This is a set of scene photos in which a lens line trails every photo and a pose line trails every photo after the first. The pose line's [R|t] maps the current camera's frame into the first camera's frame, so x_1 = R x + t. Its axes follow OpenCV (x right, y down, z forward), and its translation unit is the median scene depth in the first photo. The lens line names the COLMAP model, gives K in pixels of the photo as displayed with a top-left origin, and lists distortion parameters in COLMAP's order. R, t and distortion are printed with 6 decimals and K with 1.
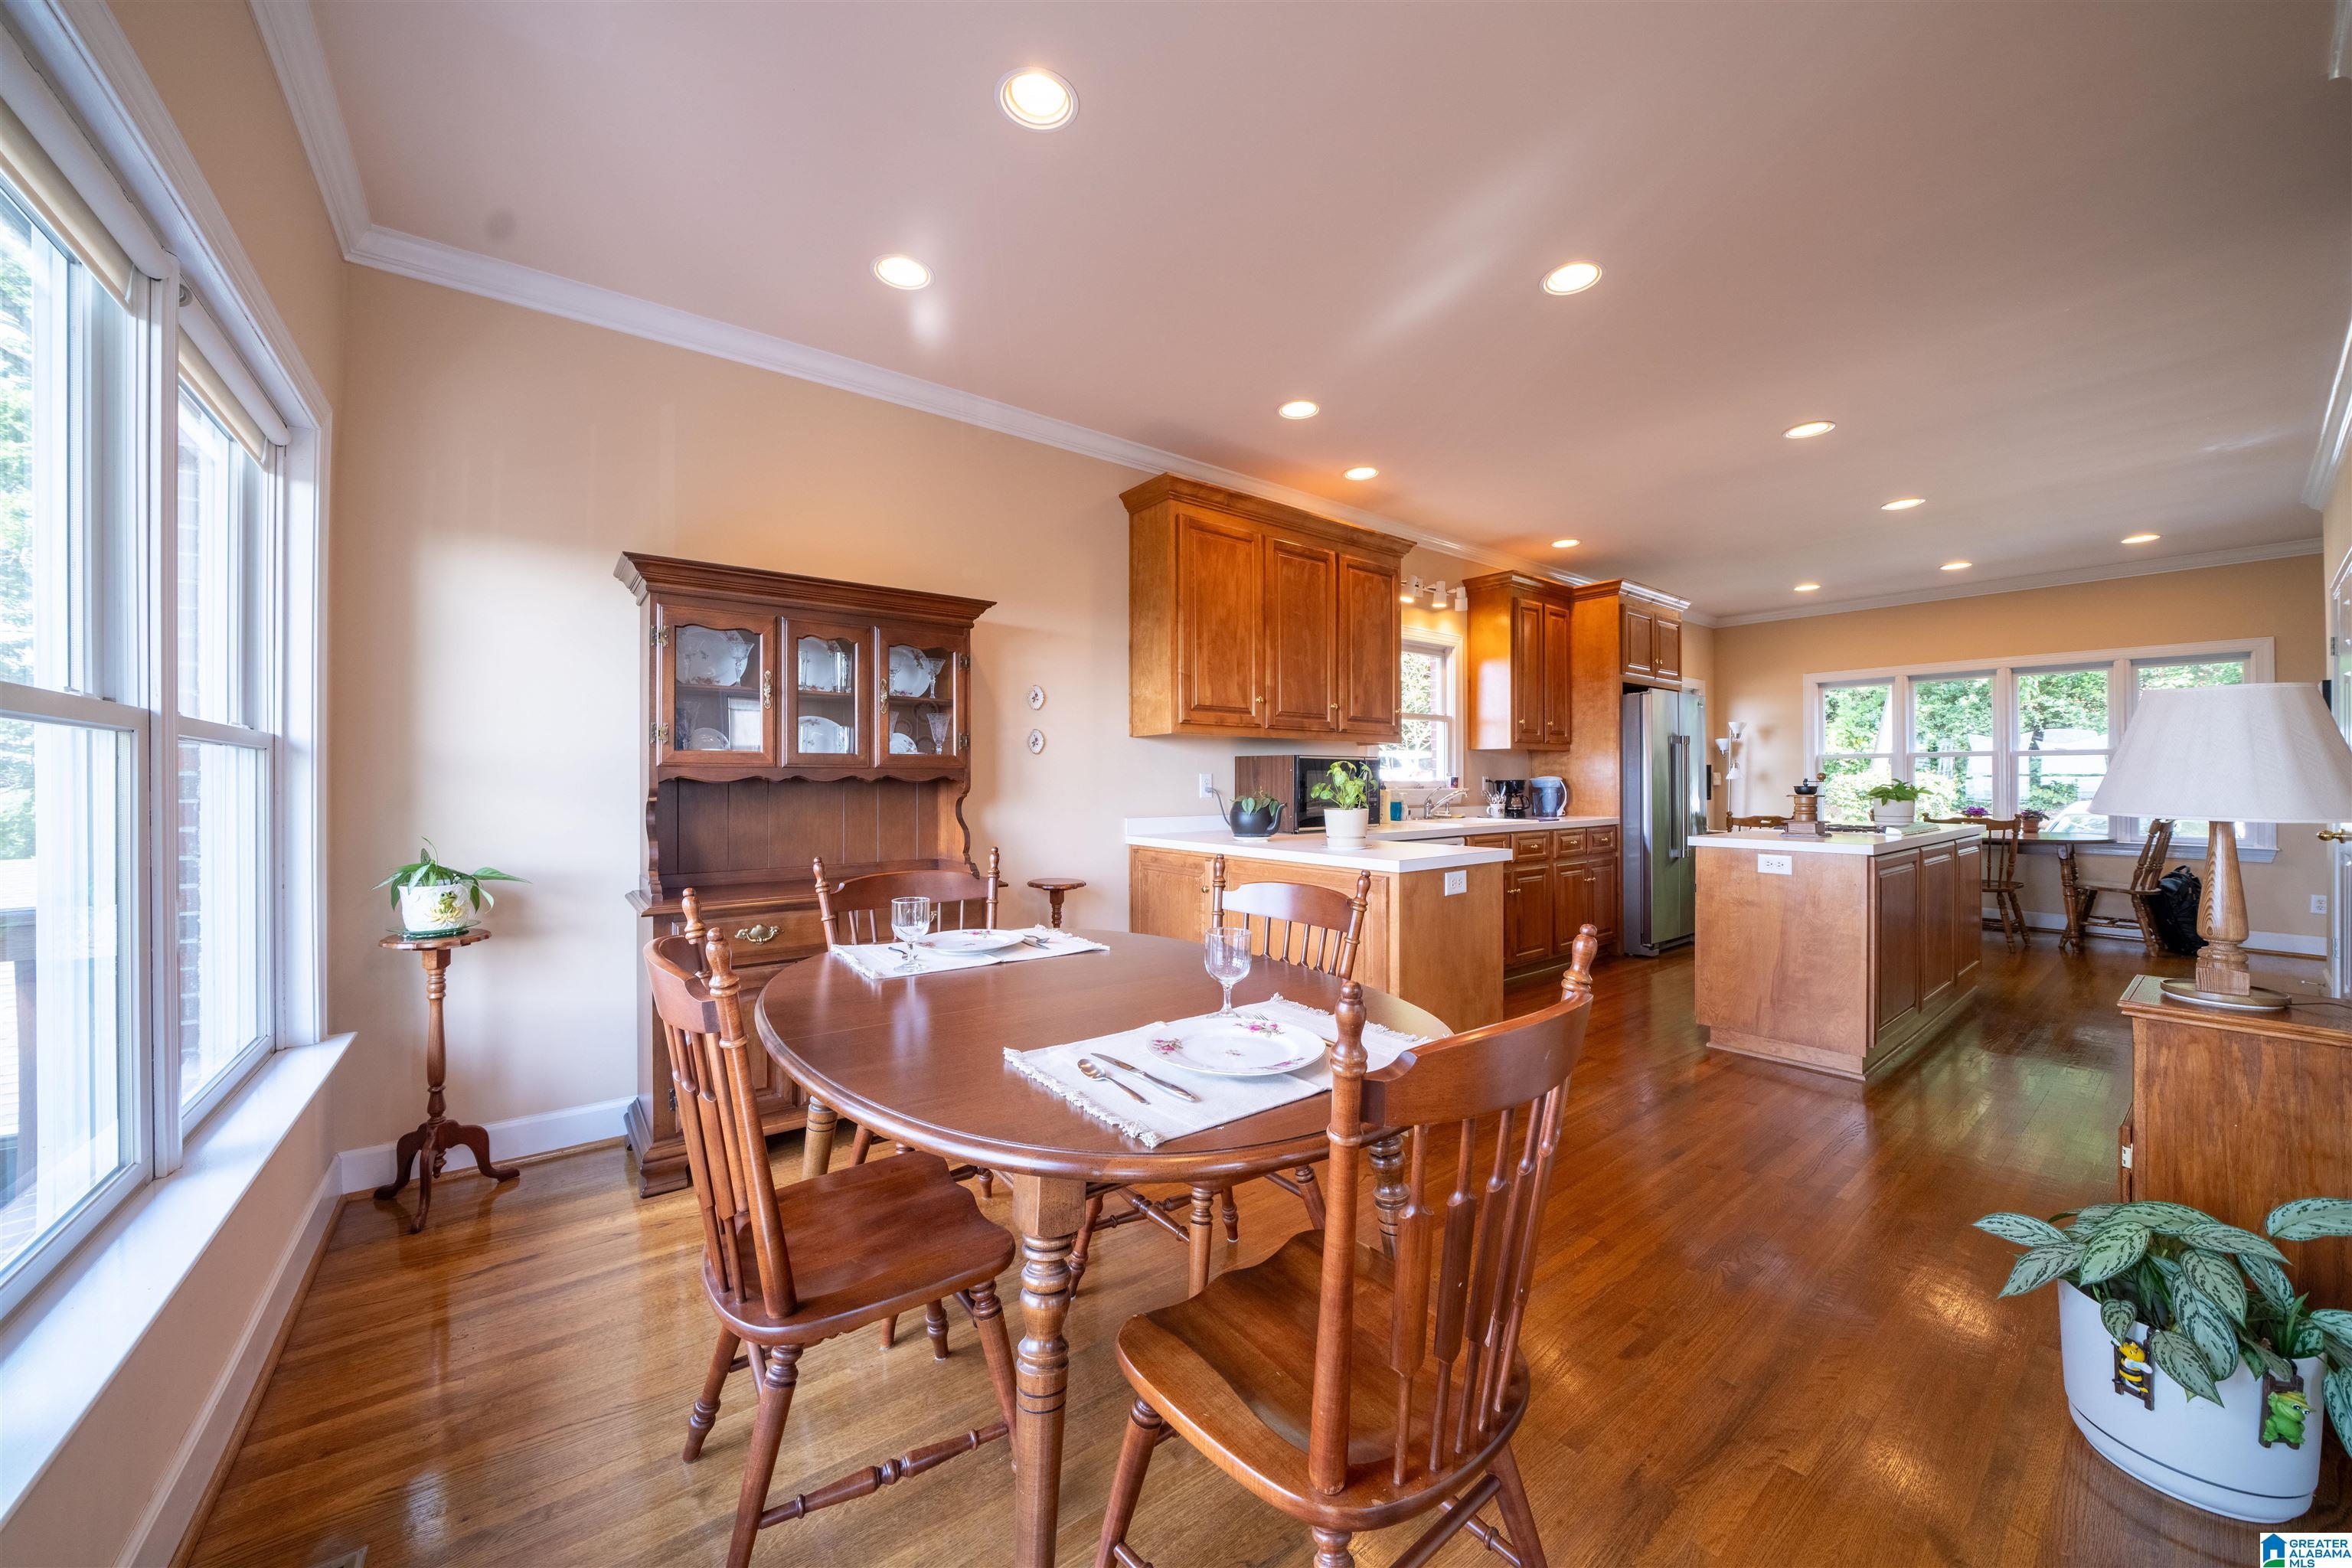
lens RADIAL K [[822.8, 0, 1167.9], [0, 822.8, 776.2], [0, 0, 1]] dist [-0.017592, 0.000353]
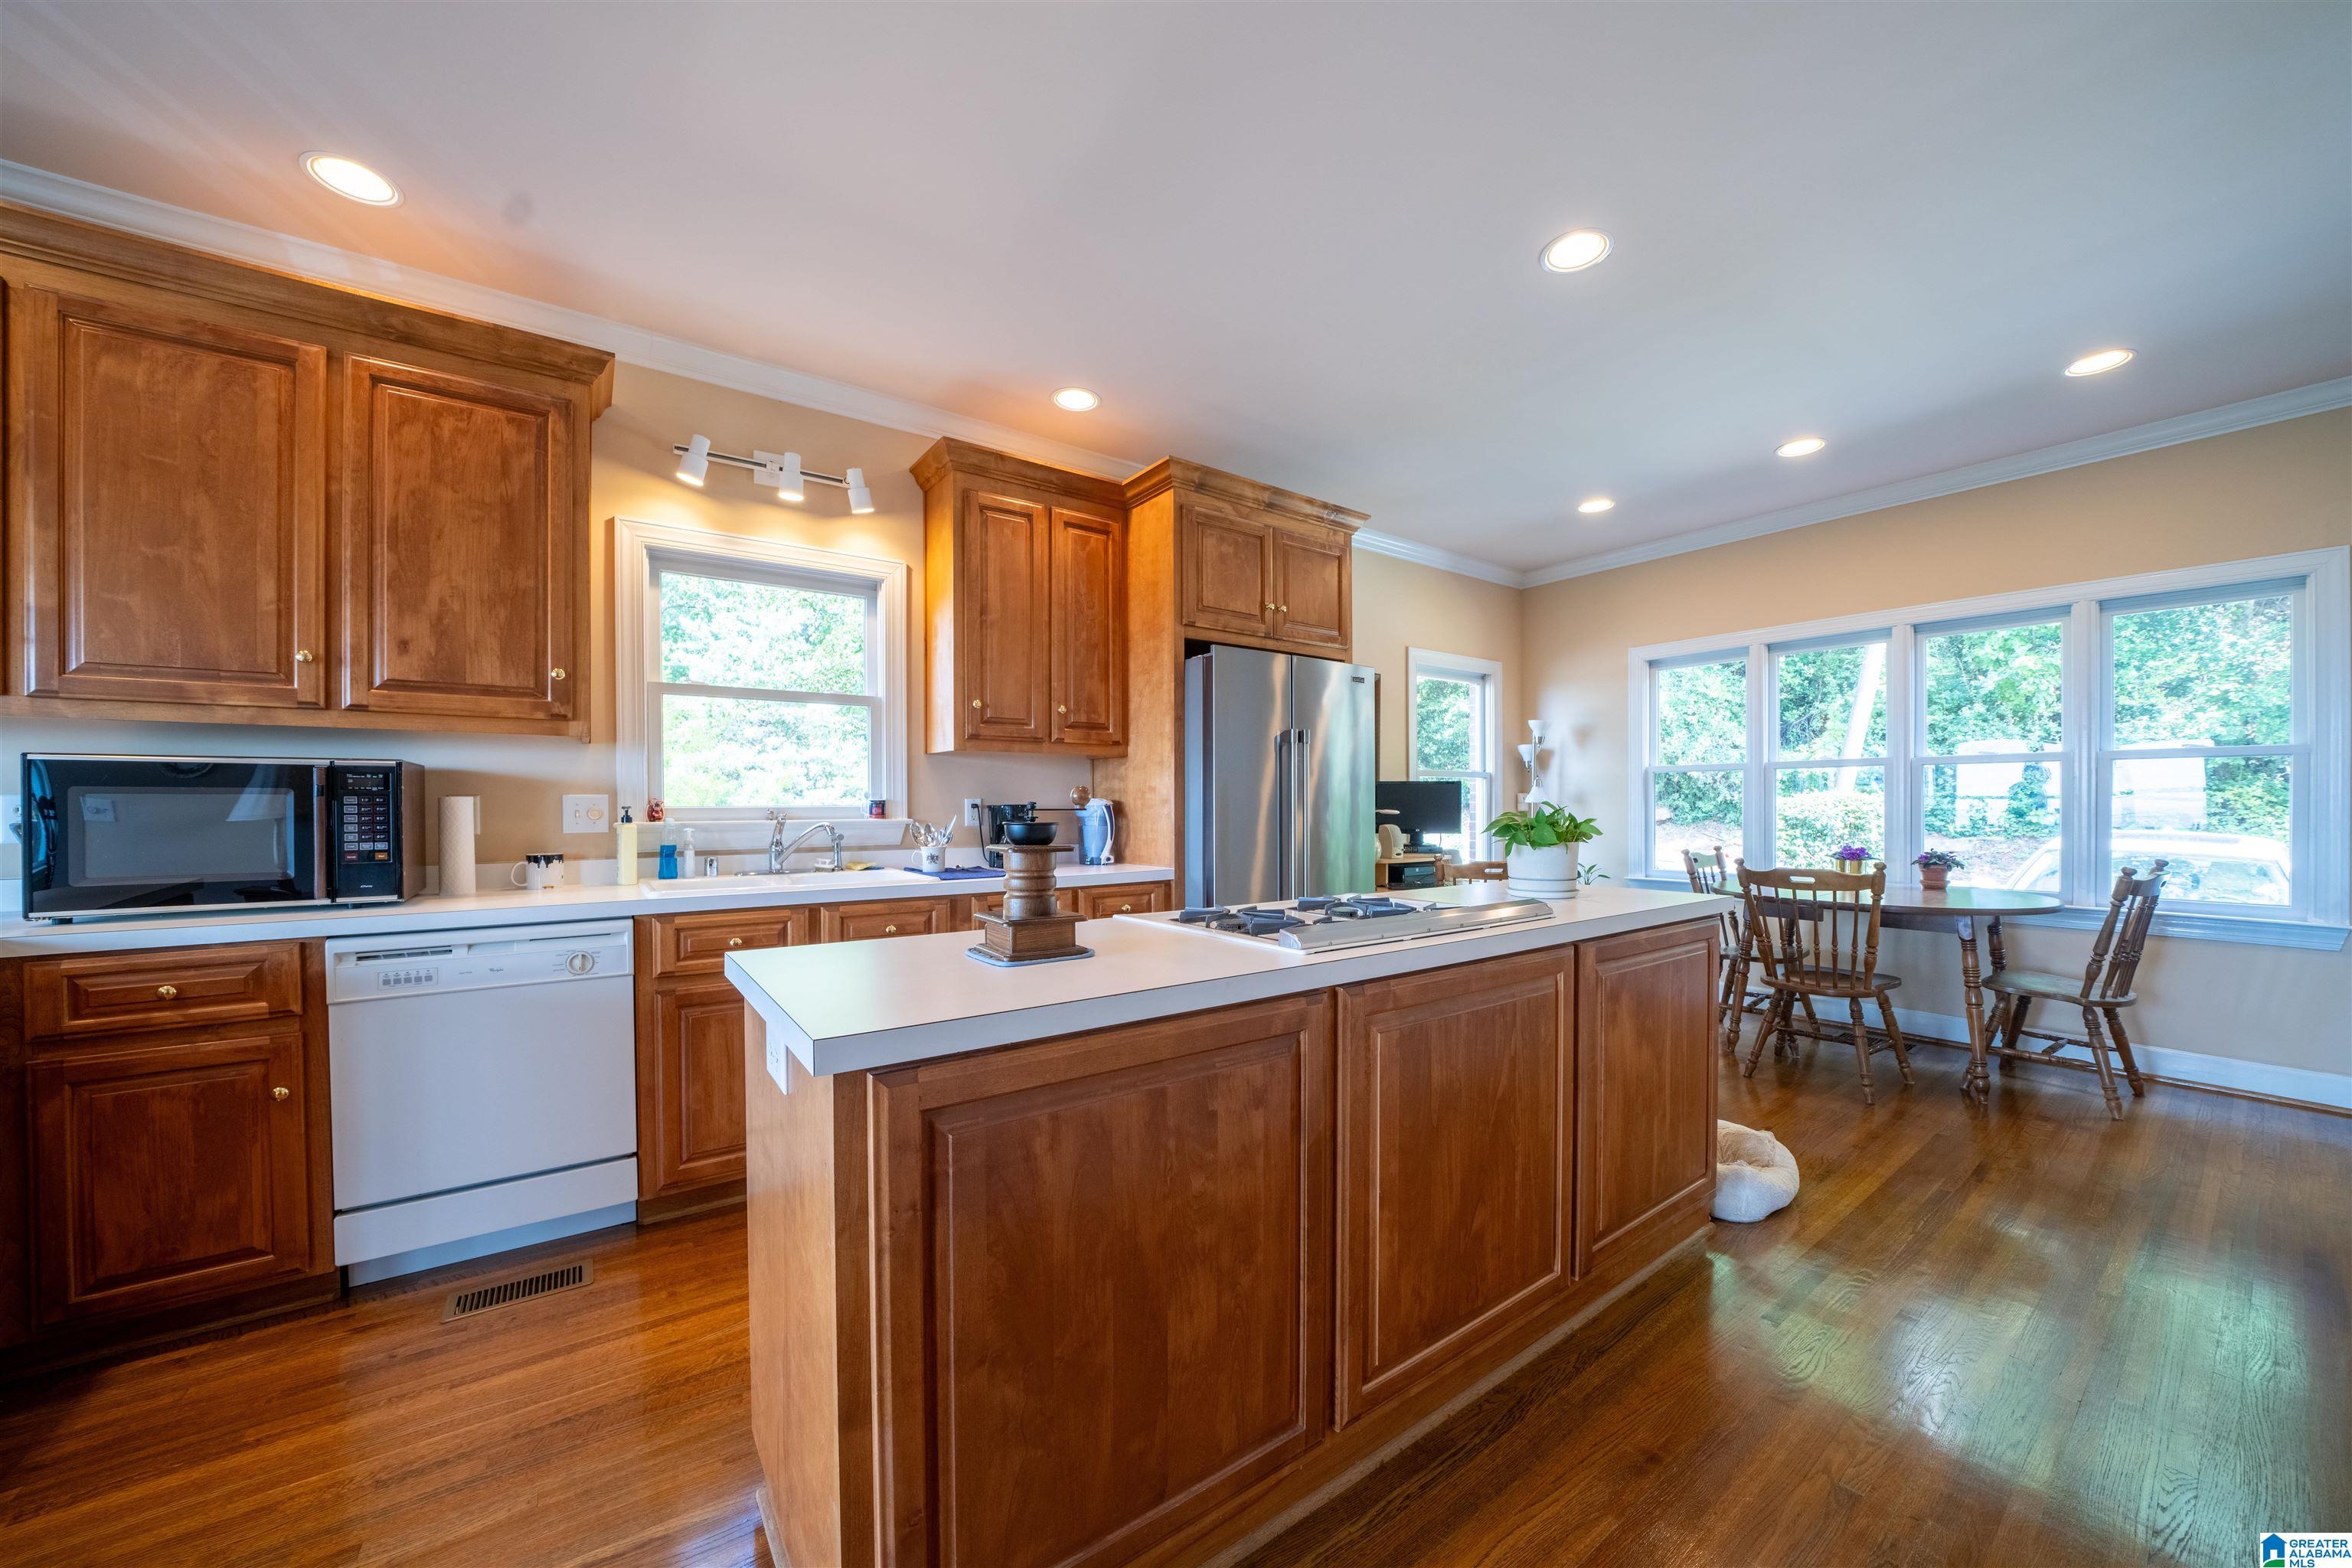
lens RADIAL K [[822.8, 0, 1188.4], [0, 822.8, 807.9], [0, 0, 1]] dist [-0.017592, 0.000353]
pose [[0.999594, -0.001984, -0.028409, 0.564070], [0.002141, 0.999983, 0.005465, 0.003830], [0.028397, -0.005523, 0.999581, 0.400347]]
